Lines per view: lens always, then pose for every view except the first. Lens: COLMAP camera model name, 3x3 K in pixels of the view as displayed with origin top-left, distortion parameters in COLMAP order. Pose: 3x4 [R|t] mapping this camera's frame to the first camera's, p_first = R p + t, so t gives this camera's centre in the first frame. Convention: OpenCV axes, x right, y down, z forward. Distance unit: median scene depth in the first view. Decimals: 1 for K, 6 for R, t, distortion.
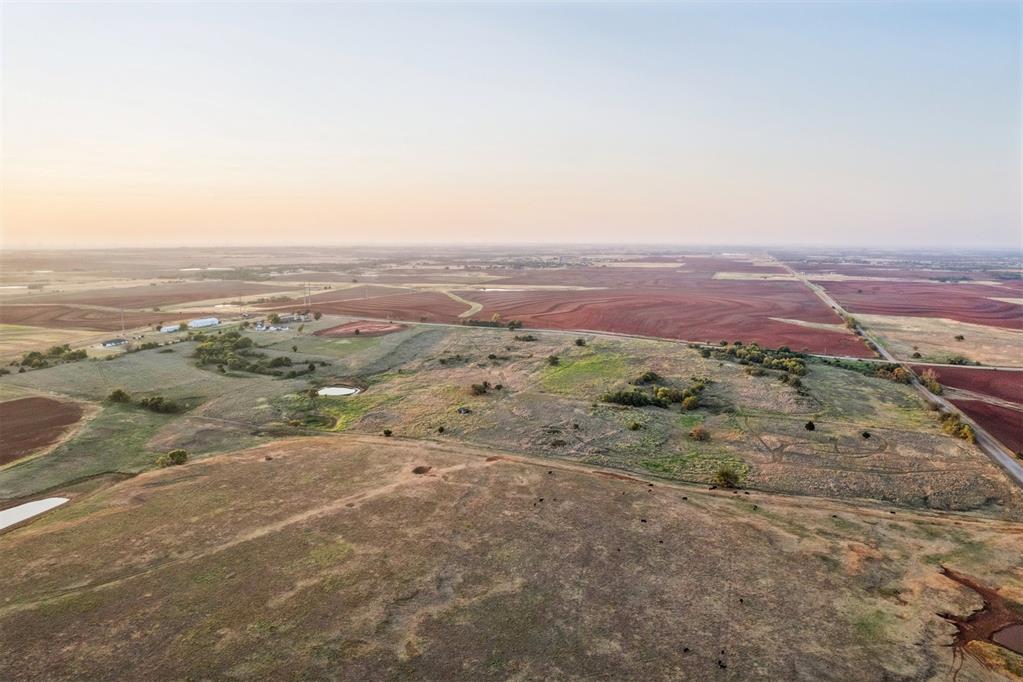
lens RADIAL K [[662.3, 0, 506.1], [0, 662.3, 341.7], [0, 0, 1]] dist [-0.073973, 0.066305]
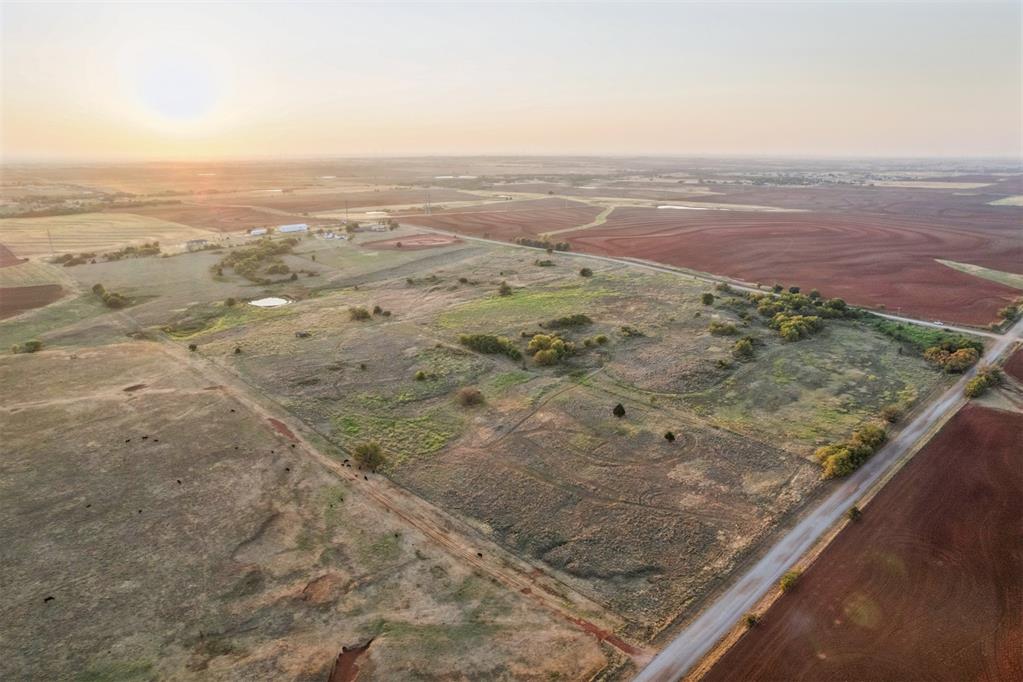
lens RADIAL K [[662.3, 0, 511.6], [0, 662.3, 337.4], [0, 0, 1]] dist [-0.073973, 0.066305]
pose [[0.901325, 0.116732, -0.417118, 1.009463], [-0.064419, 0.988417, 0.137413, -0.068596], [0.428327, -0.096983, 0.898404, 0.459068]]
